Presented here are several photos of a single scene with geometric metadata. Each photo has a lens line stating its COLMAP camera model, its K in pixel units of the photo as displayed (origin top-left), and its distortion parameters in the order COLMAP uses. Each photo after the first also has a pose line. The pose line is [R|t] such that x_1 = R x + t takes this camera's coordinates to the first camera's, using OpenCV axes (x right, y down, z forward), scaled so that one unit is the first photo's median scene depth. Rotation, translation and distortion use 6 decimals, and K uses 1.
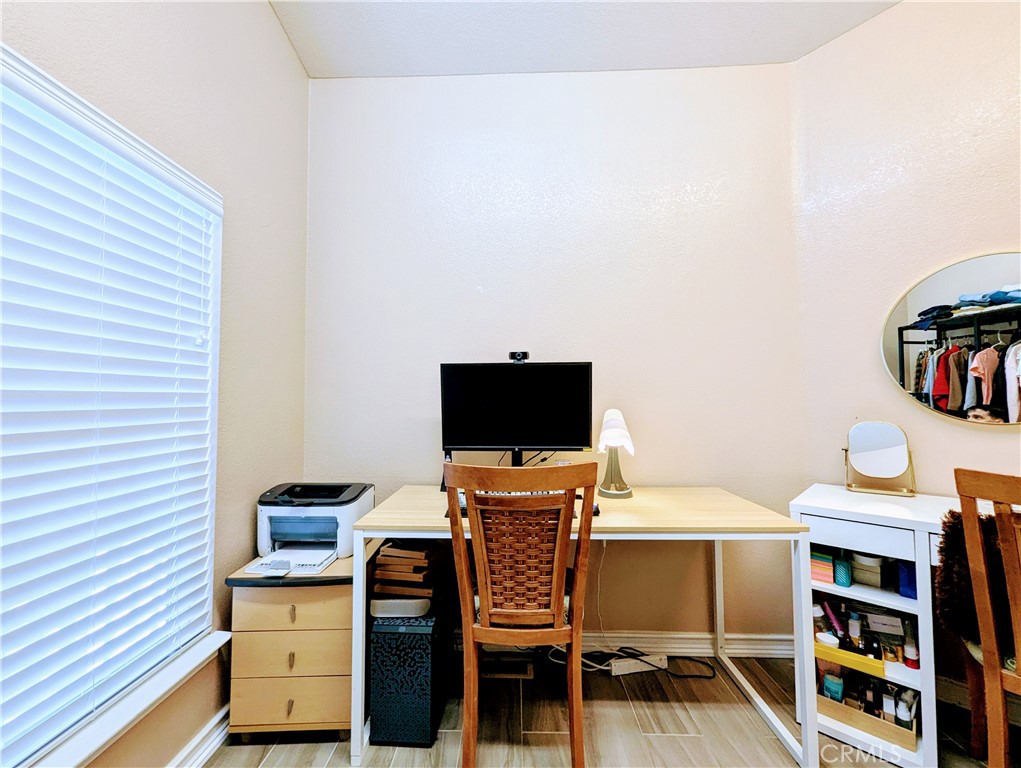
lens RADIAL K [[423.8, 0, 505.9], [0, 423.8, 380.9], [0, 0, 1]] dist [-0.002526, -0.000580]
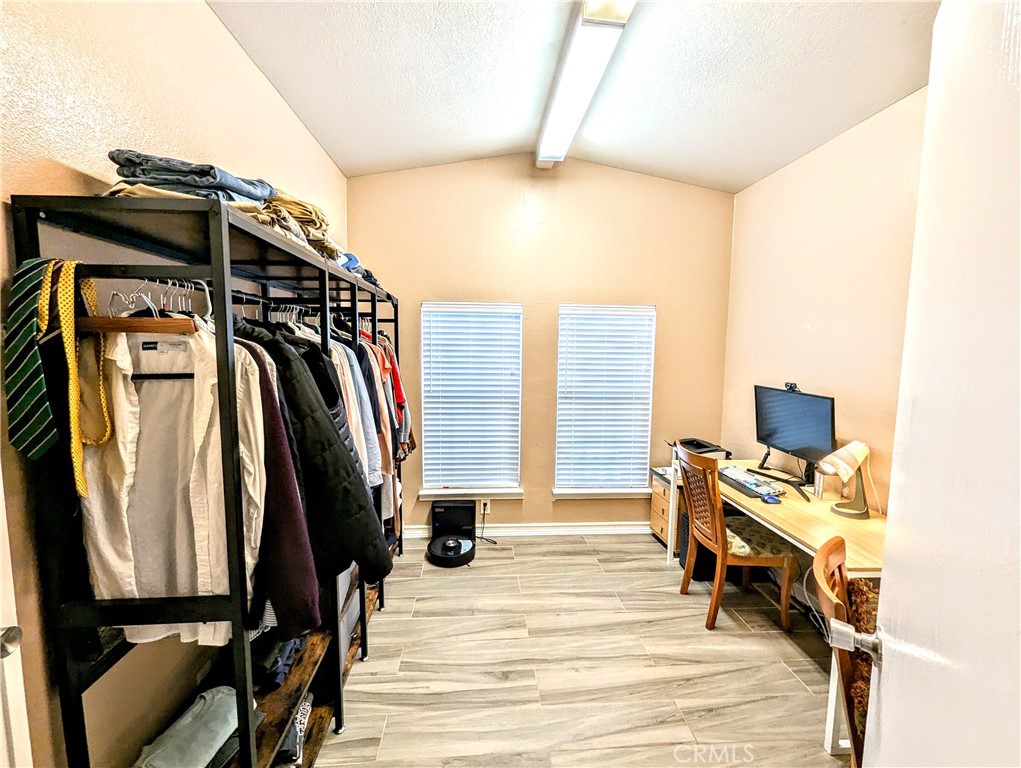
lens RADIAL K [[423.8, 0, 505.9], [0, 423.8, 380.9], [0, 0, 1]] dist [-0.002526, -0.000580]
pose [[0.094993, 0.095566, -0.990880, 1.467024], [0.026938, 0.994770, 0.098523, -0.264959], [0.995113, -0.036051, 0.091922, -0.031480]]
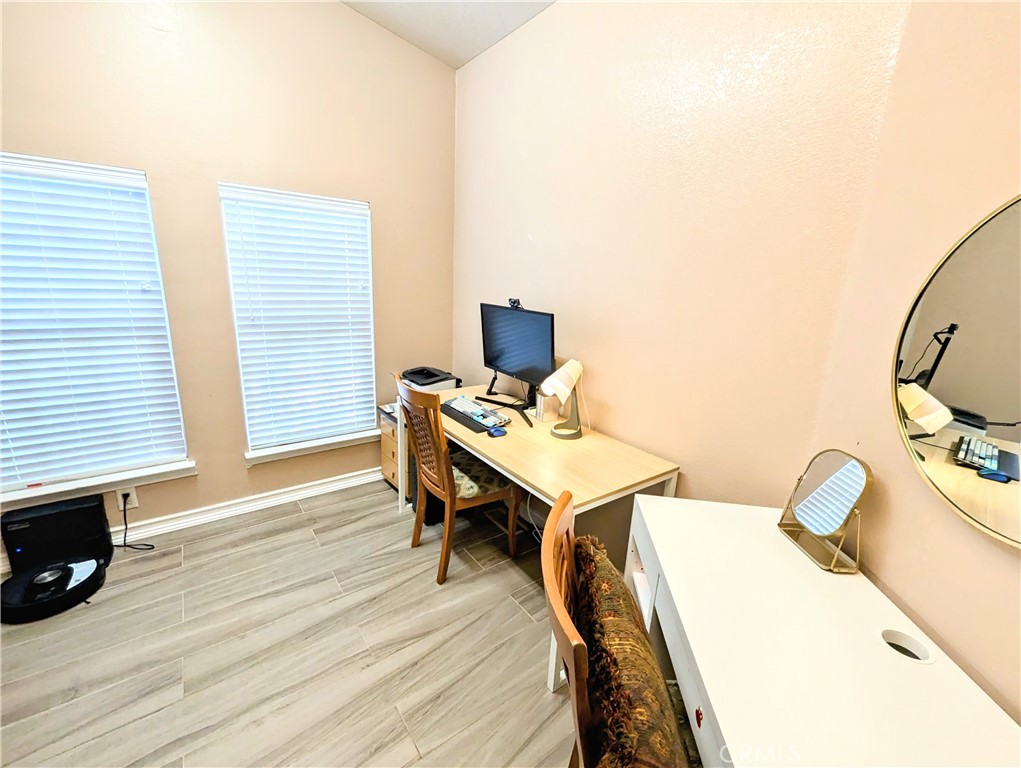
lens RADIAL K [[423.8, 0, 505.9], [0, 423.8, 380.9], [0, 0, 1]] dist [-0.002526, -0.000580]
pose [[0.614791, 0.222431, -0.756674, 1.125373], [-0.016566, 0.962837, 0.269575, -0.192834], [0.788516, -0.153197, 0.595628, 0.257943]]
